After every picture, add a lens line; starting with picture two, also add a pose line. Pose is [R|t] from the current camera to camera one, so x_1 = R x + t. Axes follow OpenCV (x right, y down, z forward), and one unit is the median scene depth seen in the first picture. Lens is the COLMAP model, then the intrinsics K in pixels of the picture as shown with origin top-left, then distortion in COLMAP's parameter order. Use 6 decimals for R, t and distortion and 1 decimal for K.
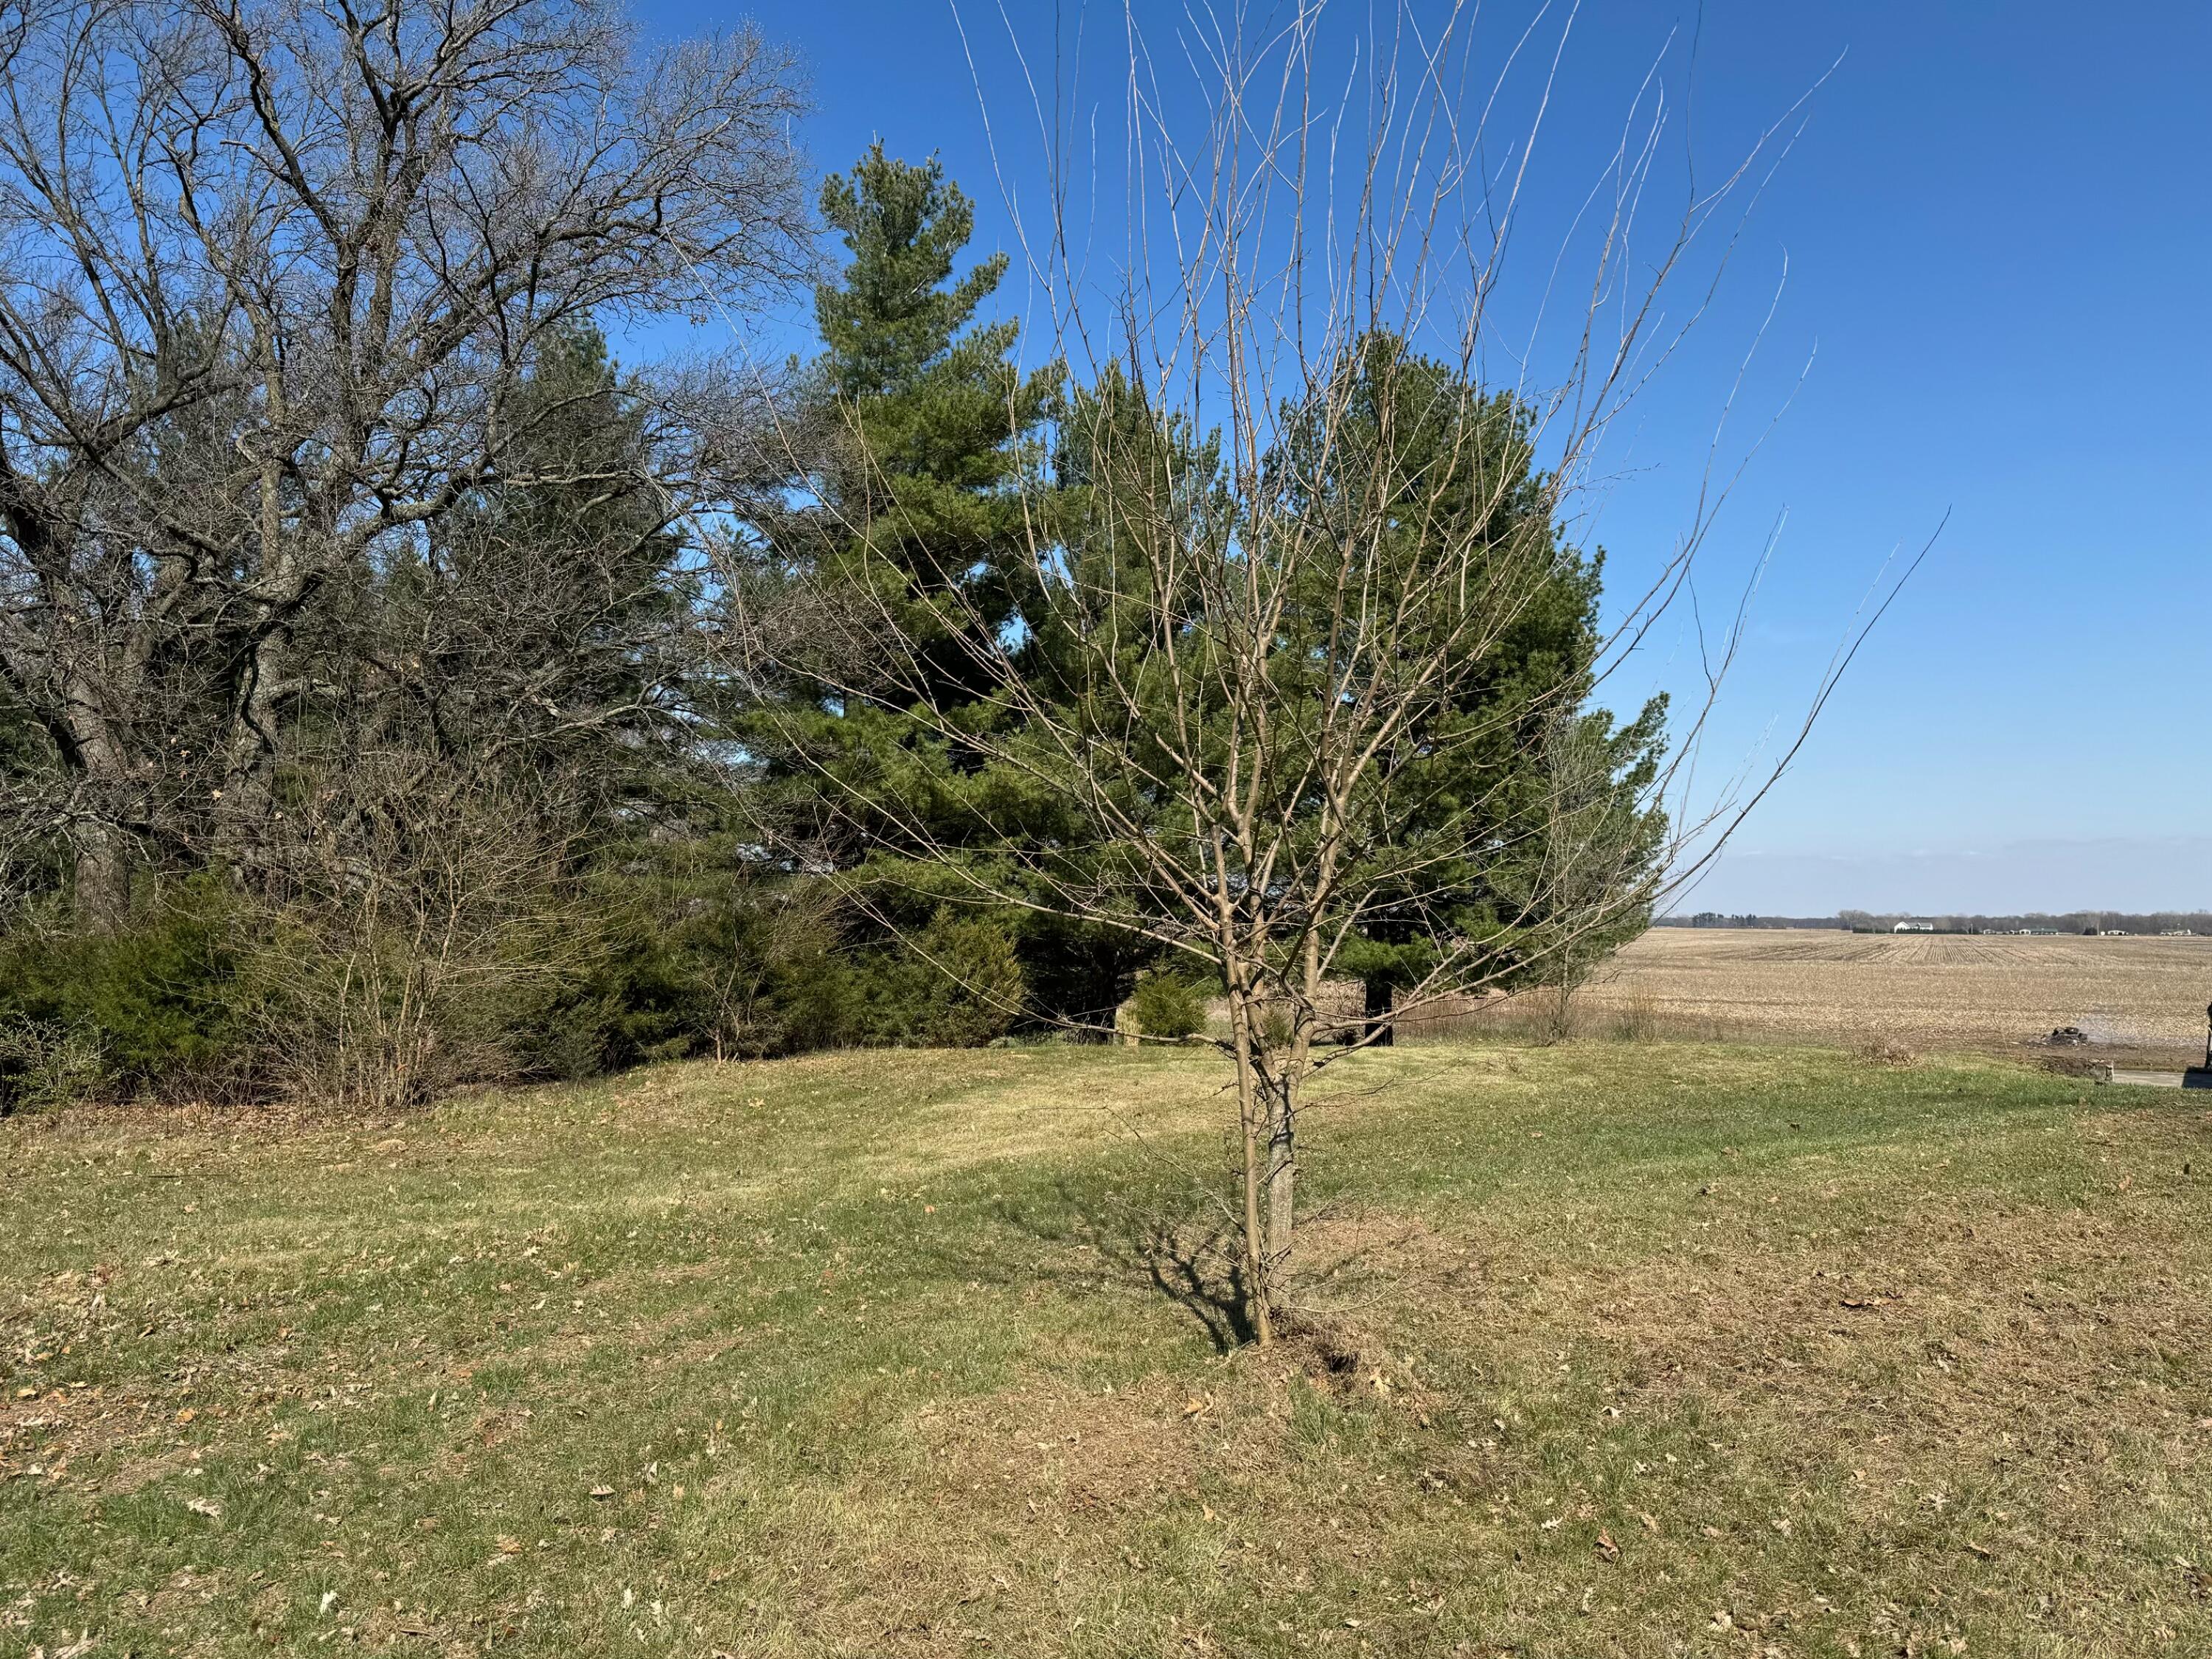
lens RADIAL K [[1691.8, 0, 1103.0], [0, 1691.8, 806.4], [0, 0, 1]] dist [0.116115, -0.061064]
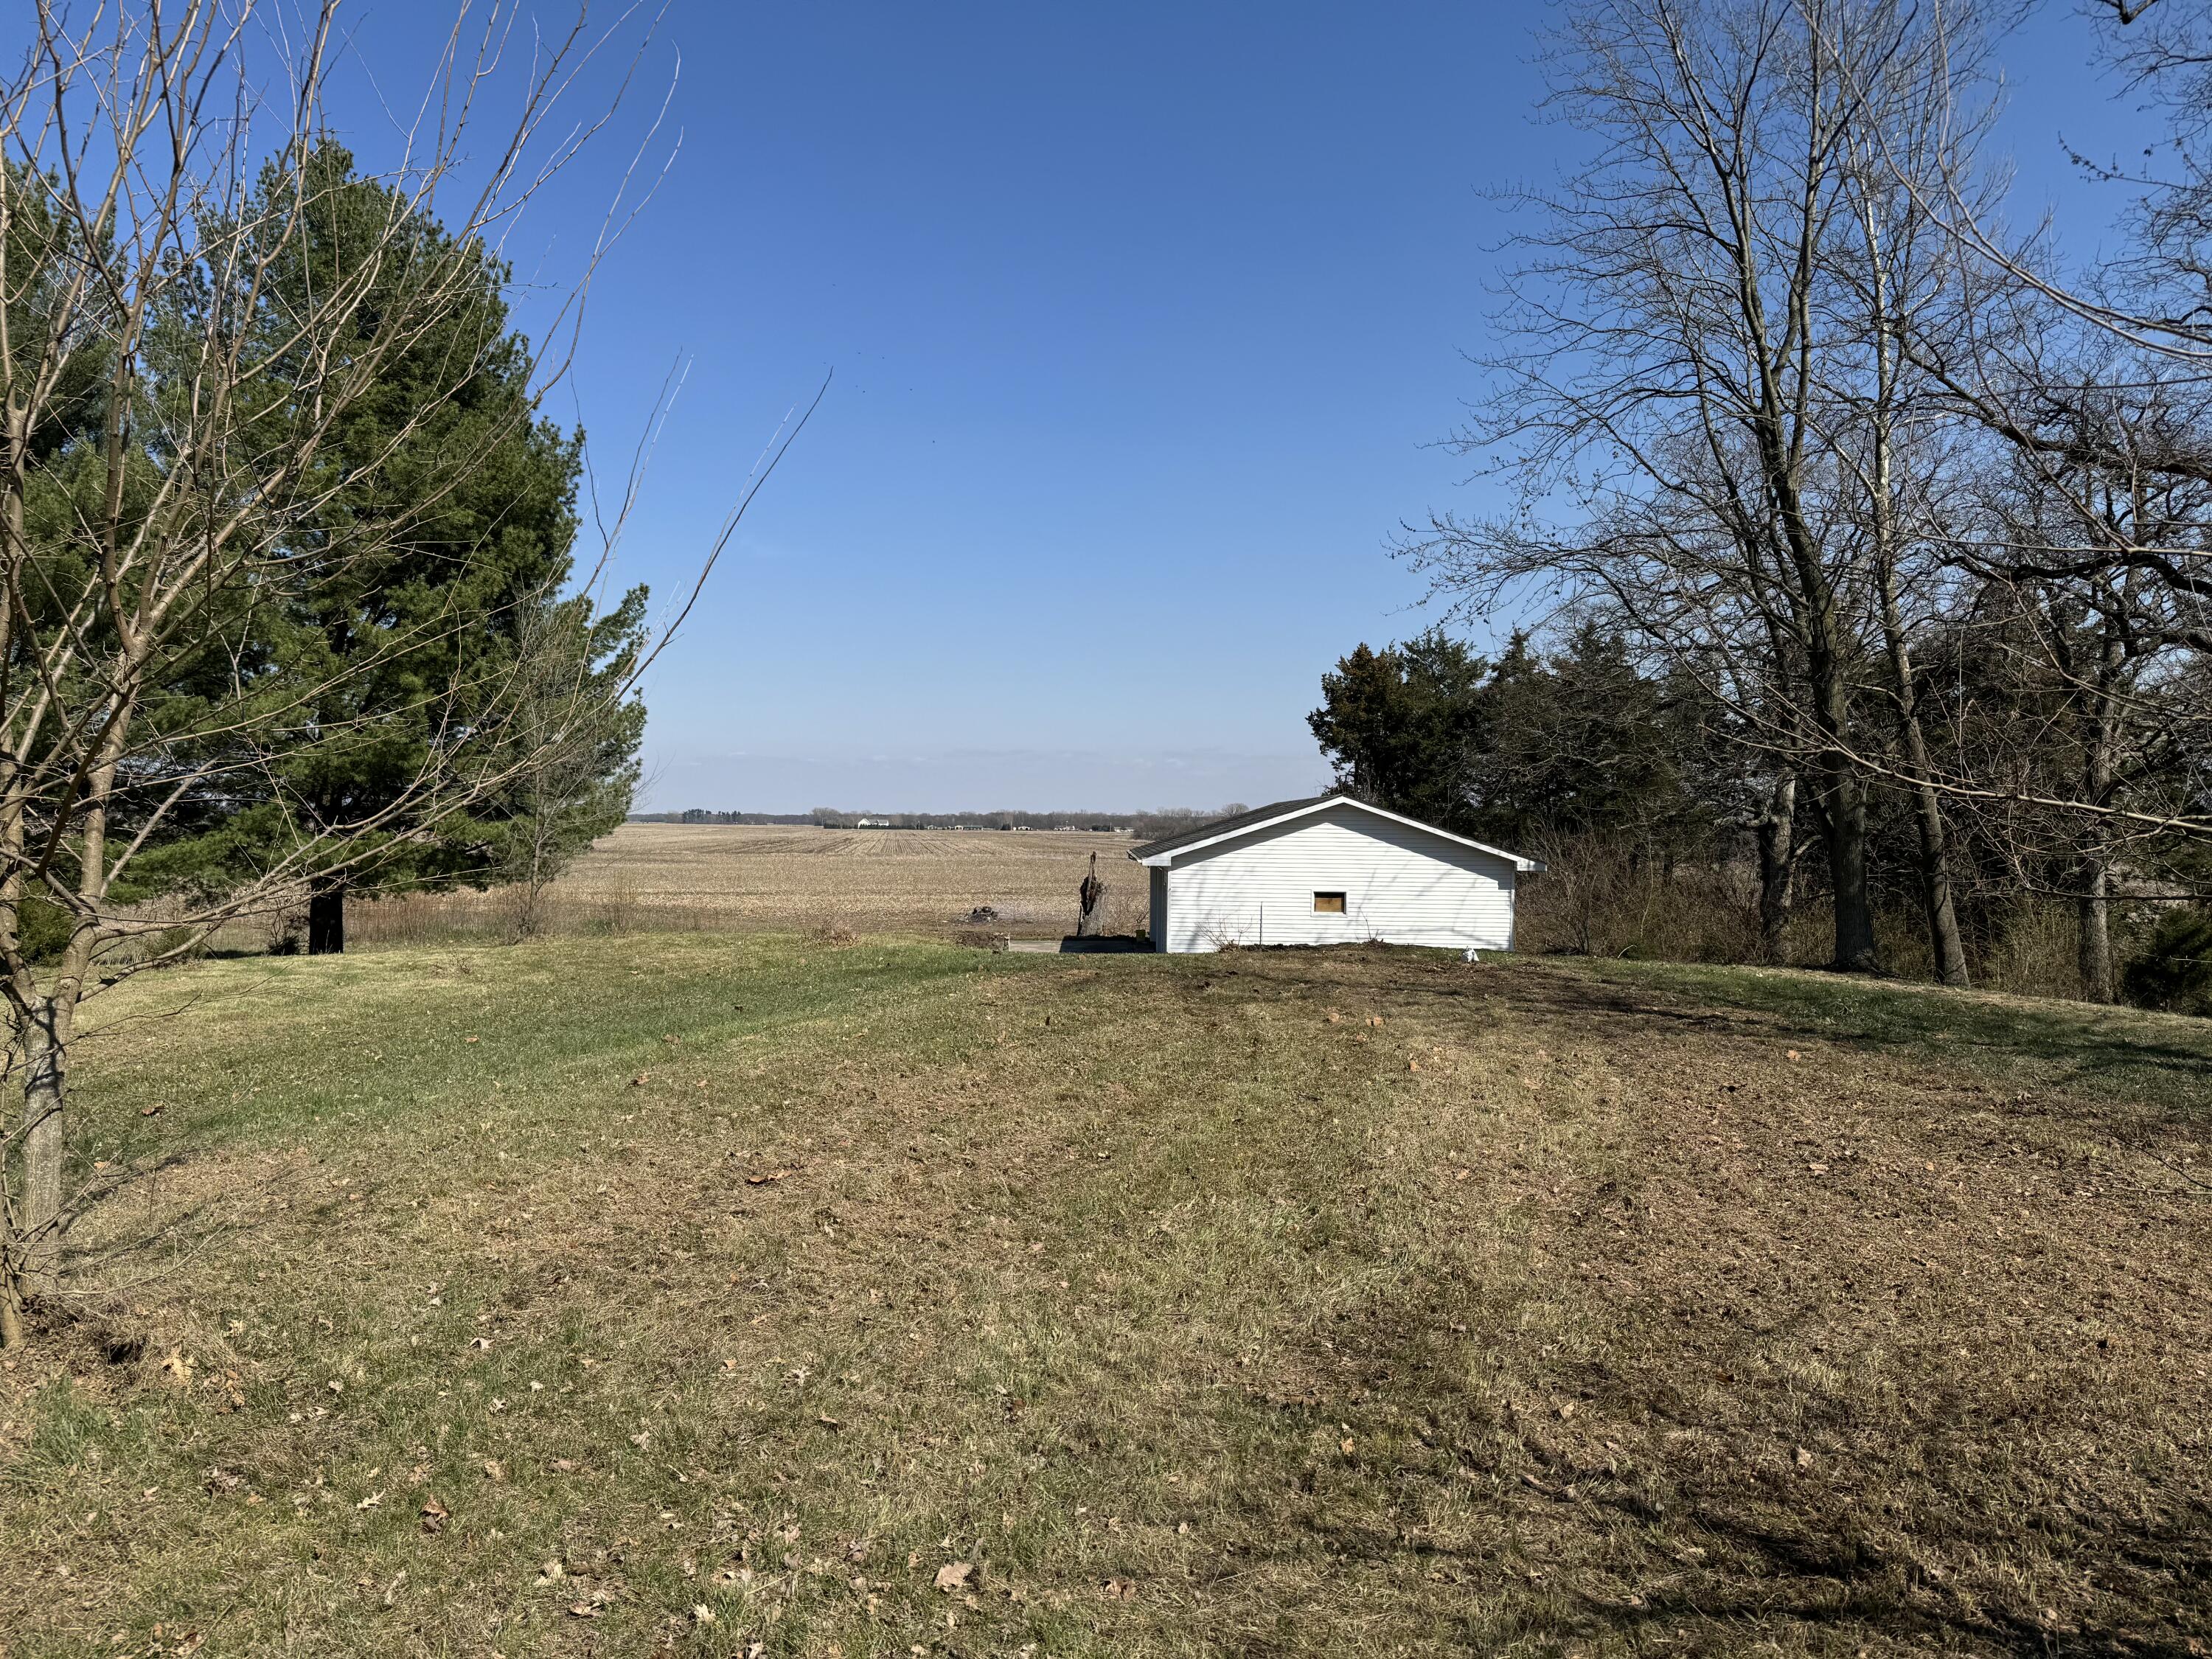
lens RADIAL K [[1691.8, 0, 1103.0], [0, 1691.8, 806.4], [0, 0, 1]] dist [0.116115, -0.061064]
pose [[0.840086, 0.006681, 0.542412, 0.065790], [-0.039307, 0.998045, 0.048585, 0.015276], [-0.541027, -0.062136, 0.838707, 0.080986]]
